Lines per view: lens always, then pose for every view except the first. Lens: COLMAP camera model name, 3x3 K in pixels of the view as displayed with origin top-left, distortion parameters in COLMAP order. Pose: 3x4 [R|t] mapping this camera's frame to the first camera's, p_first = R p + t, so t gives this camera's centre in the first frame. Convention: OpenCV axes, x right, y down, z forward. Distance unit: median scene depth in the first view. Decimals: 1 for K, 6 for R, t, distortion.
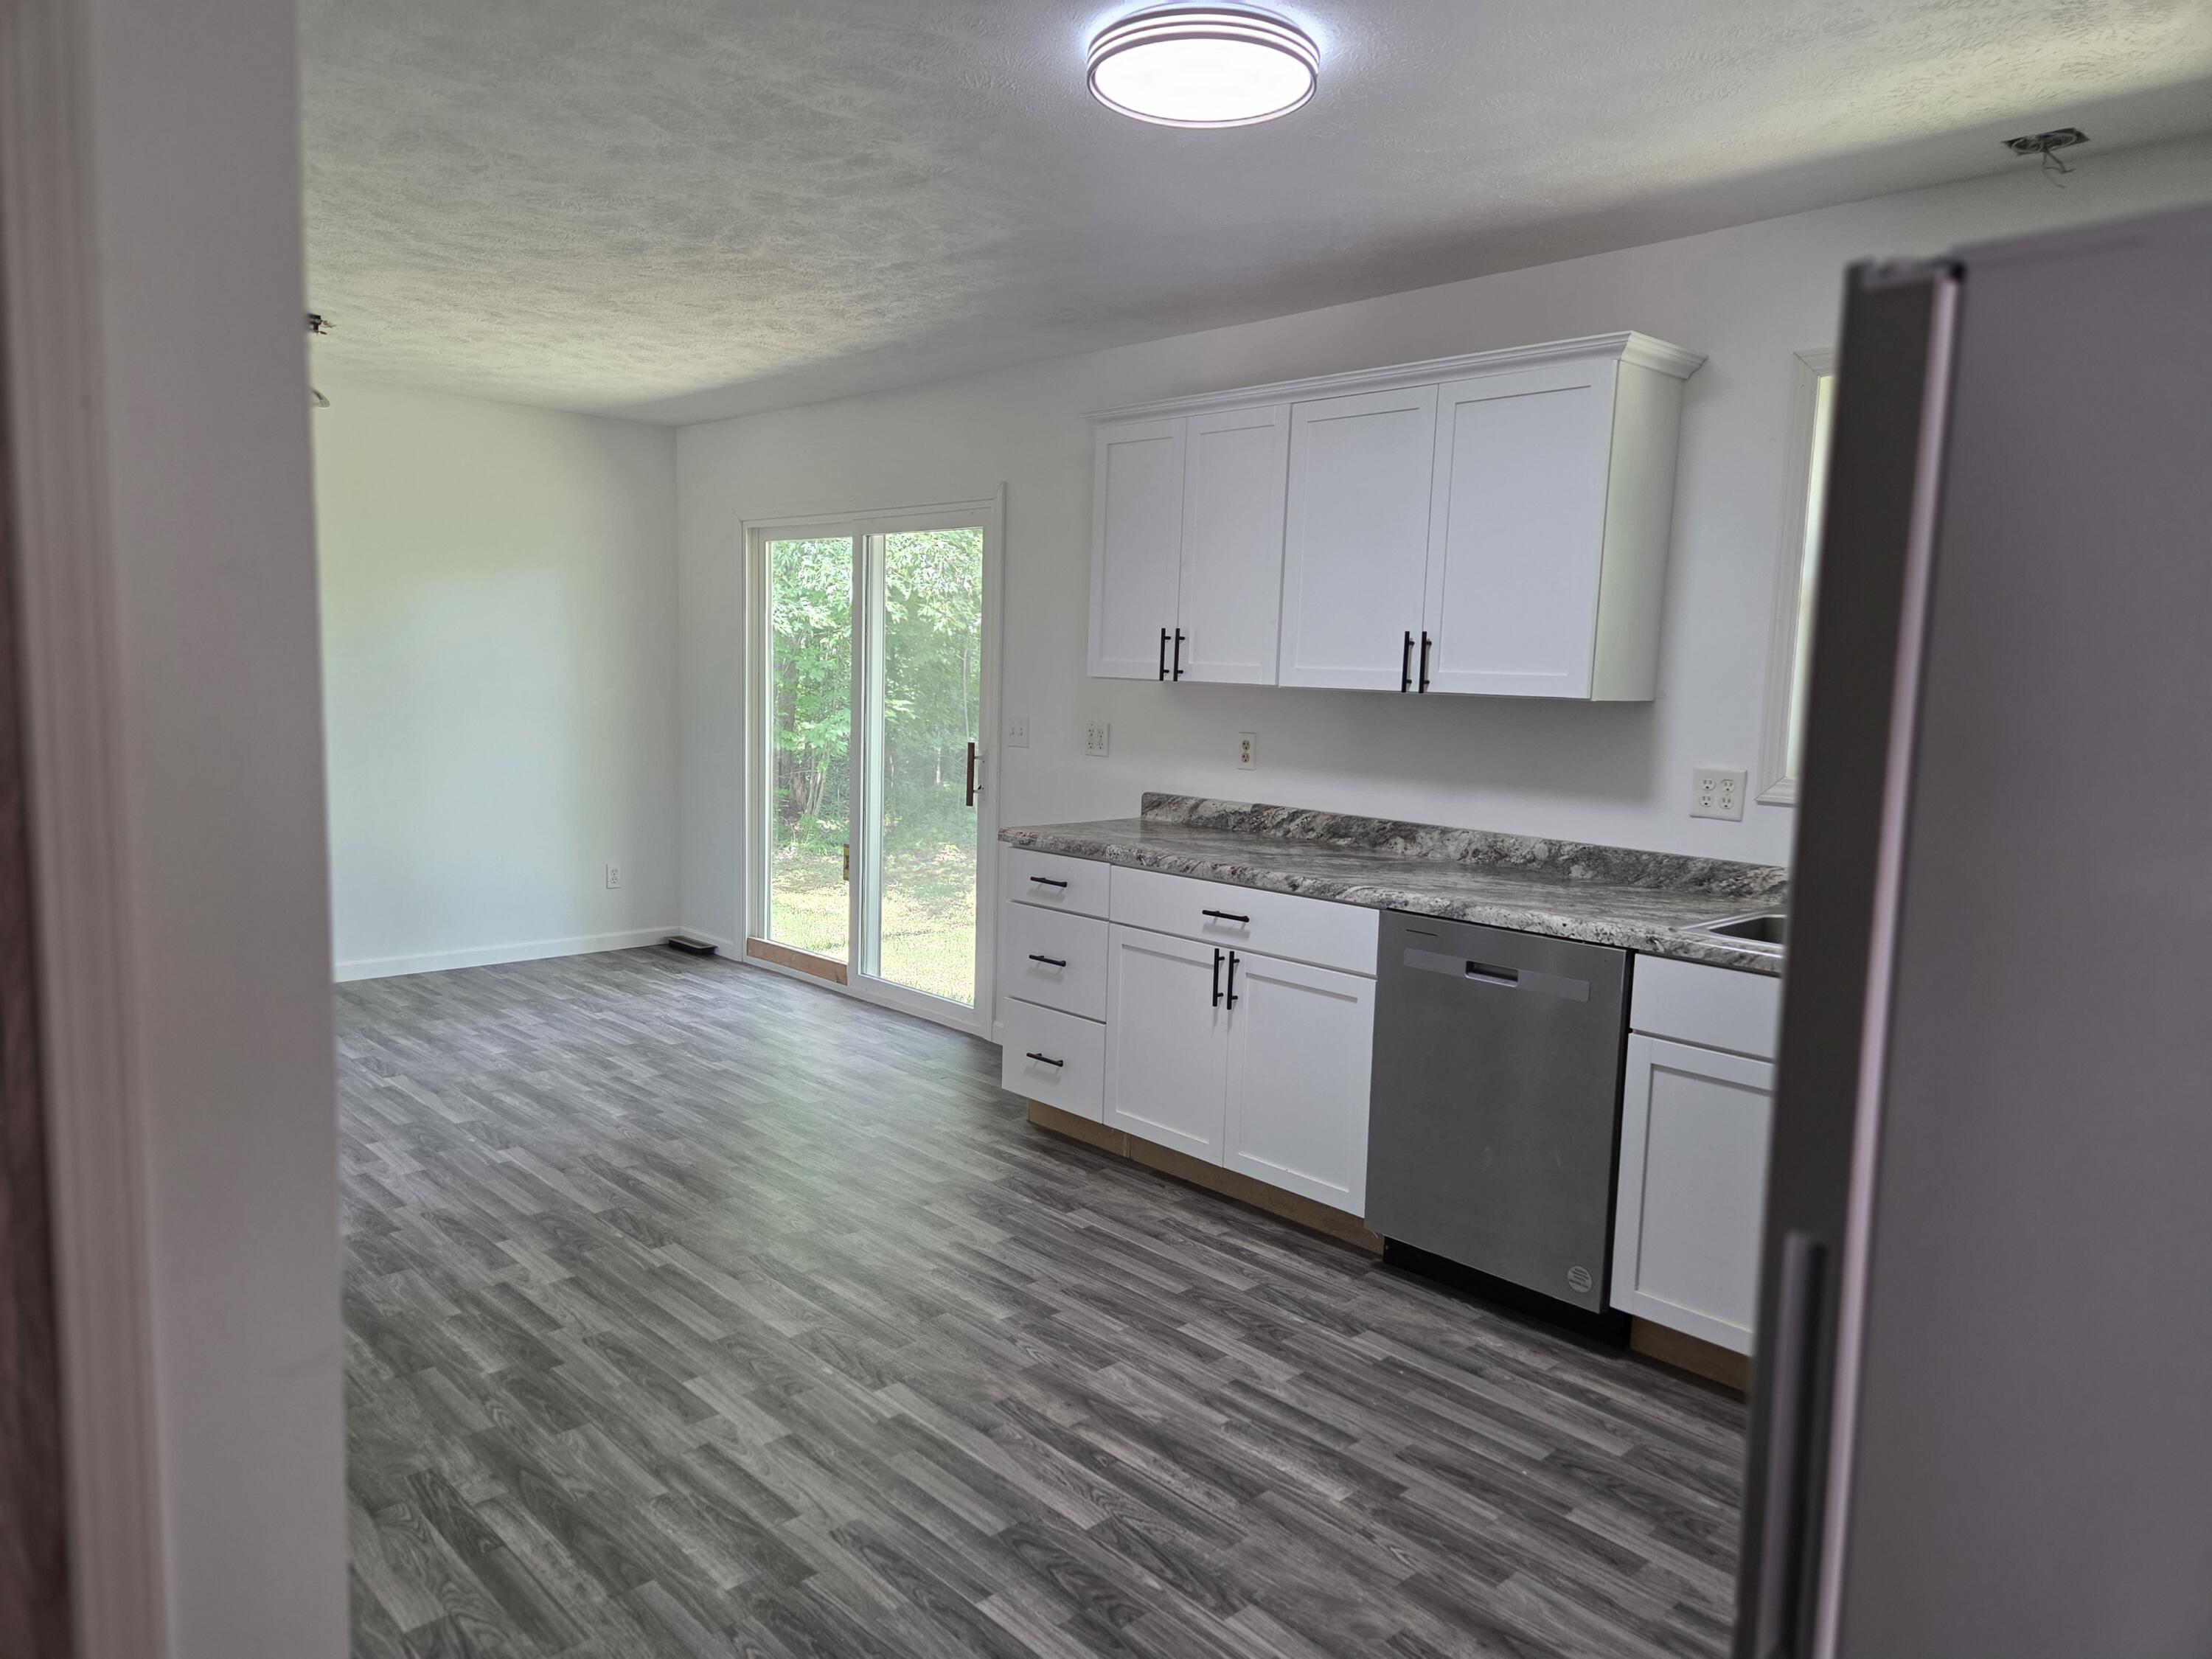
lens RADIAL K [[1483.5, 0, 1106.0], [0, 1483.5, 829.5], [0, 0, 1]] dist [0.003841, 0.000697]
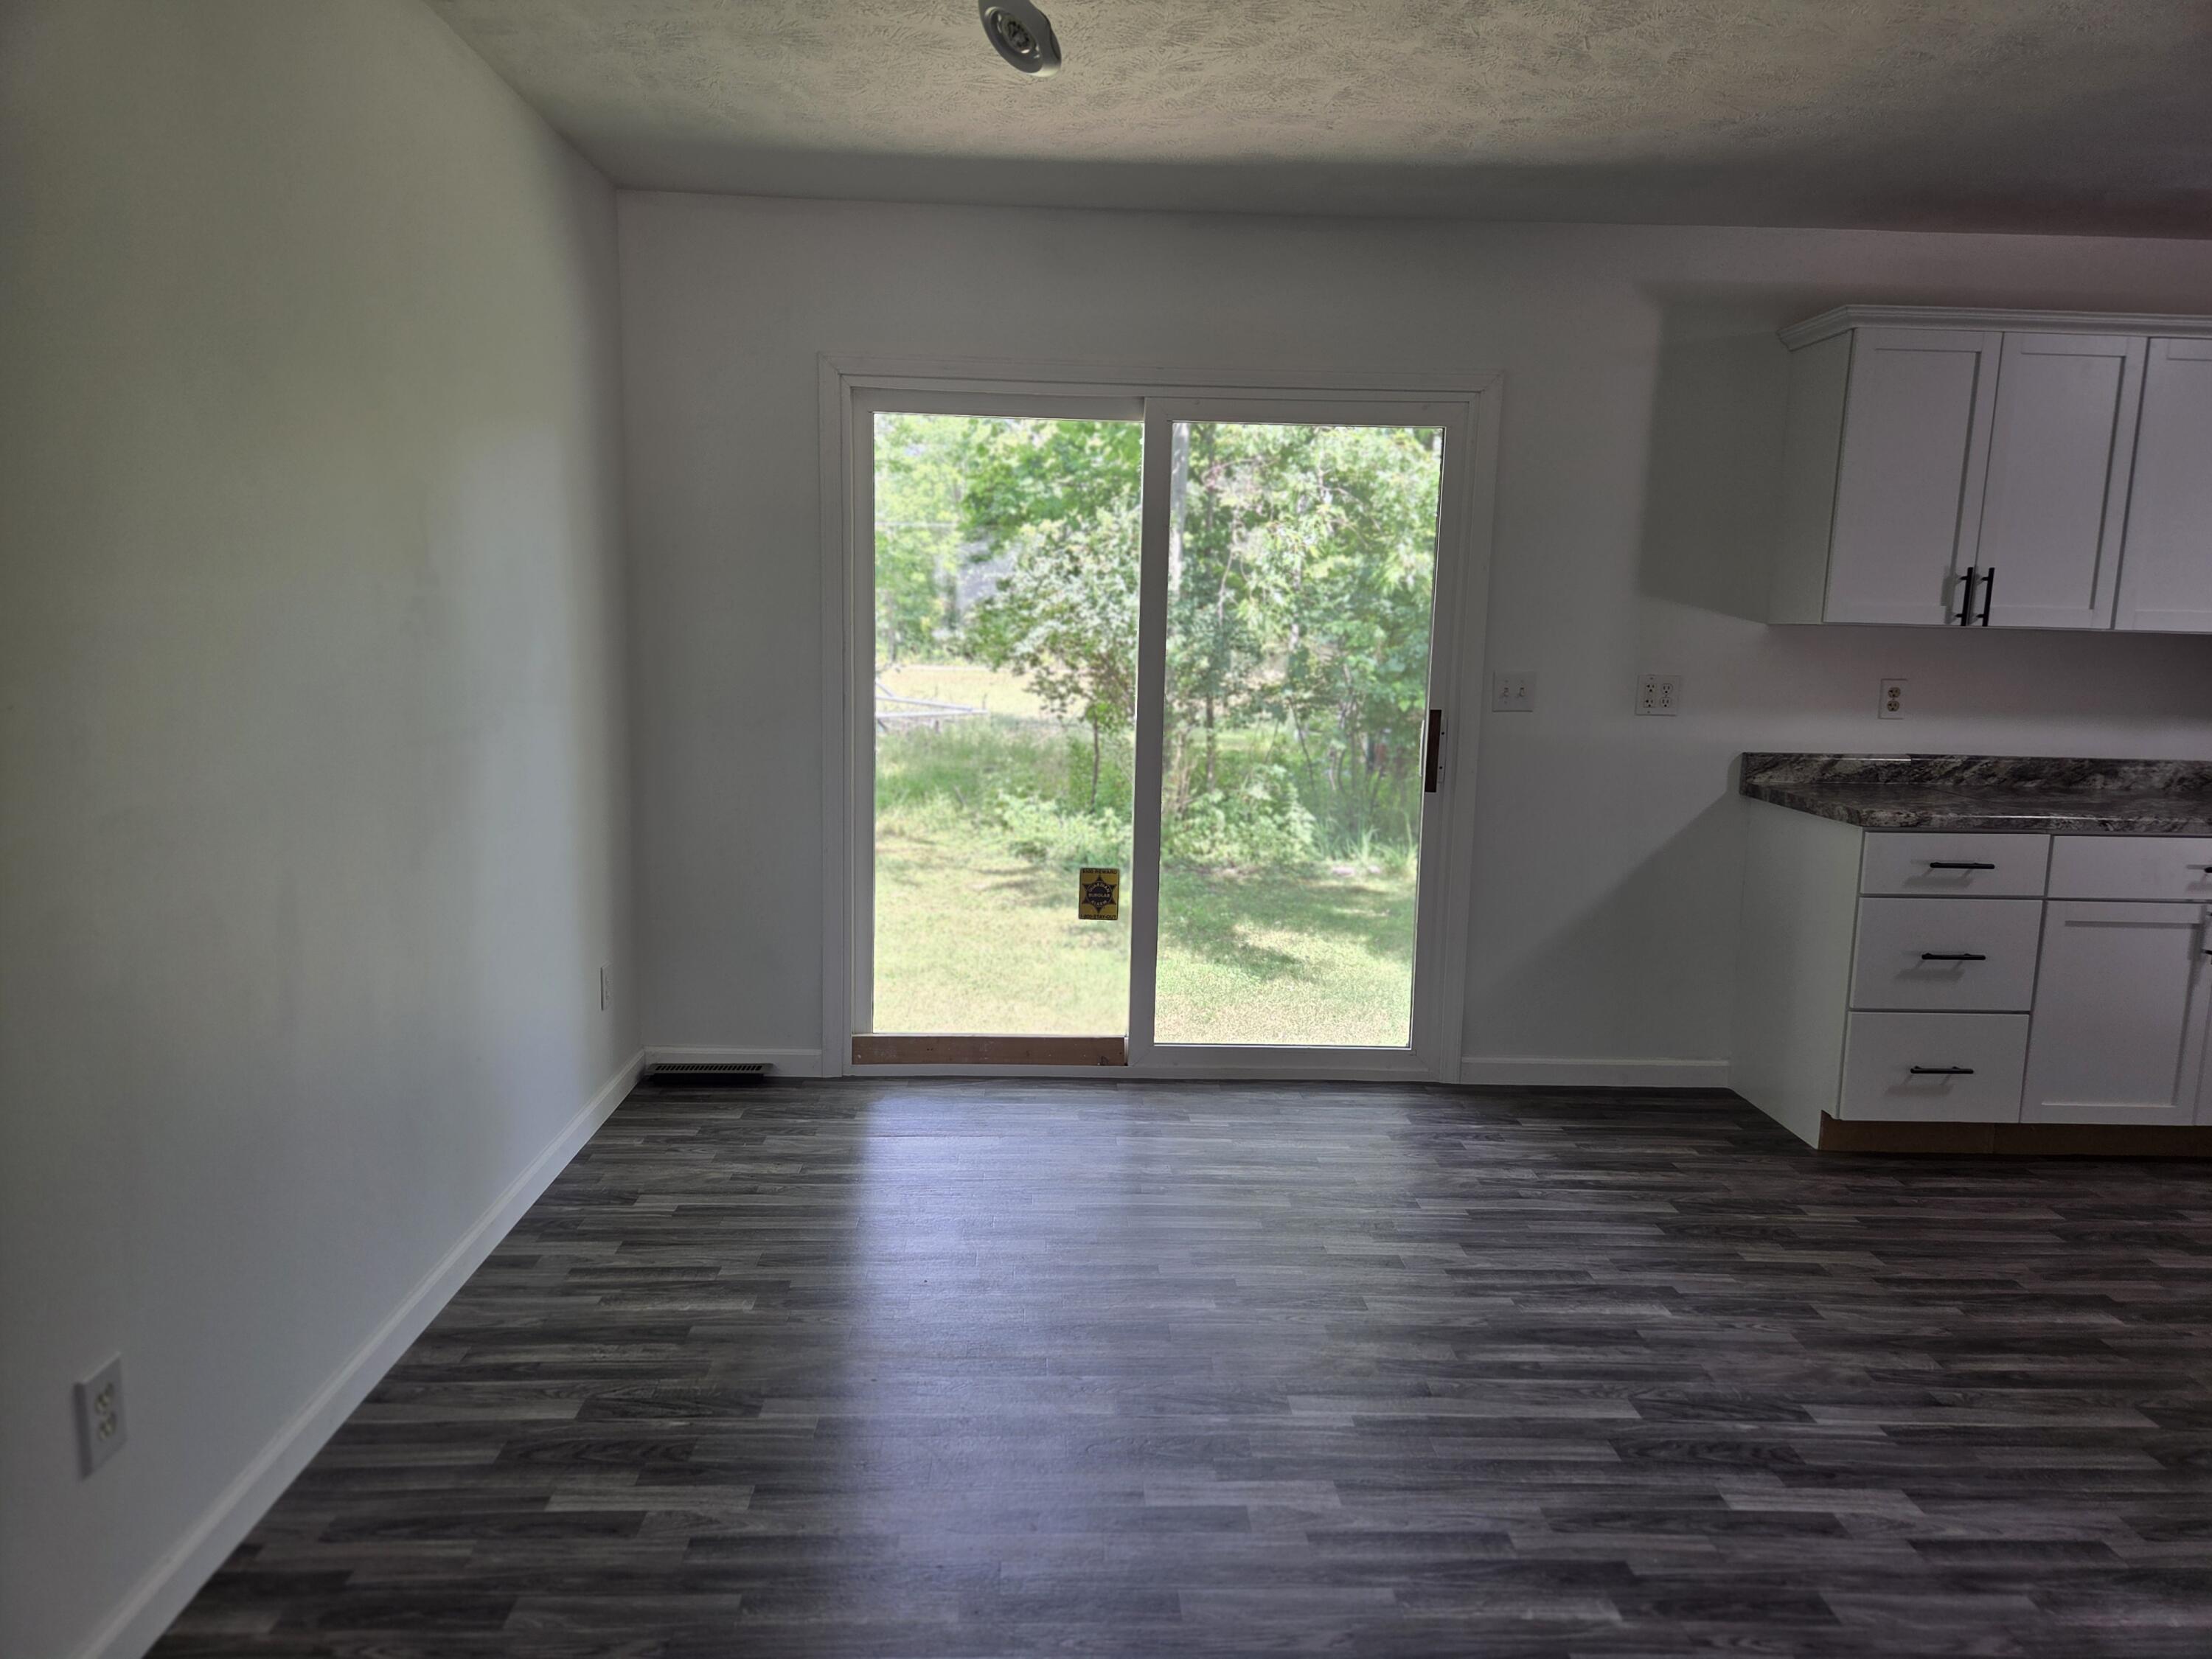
lens RADIAL K [[1544.0, 0, 1097.5], [0, 1544.0, 812.0], [0, 0, 1]] dist [0.122892, -0.085762]
pose [[0.644432, -0.116760, 0.755695, -1.010246], [0.077791, 0.993157, 0.087112, -0.110318], [-0.760694, 0.002648, 0.649105, 0.748981]]
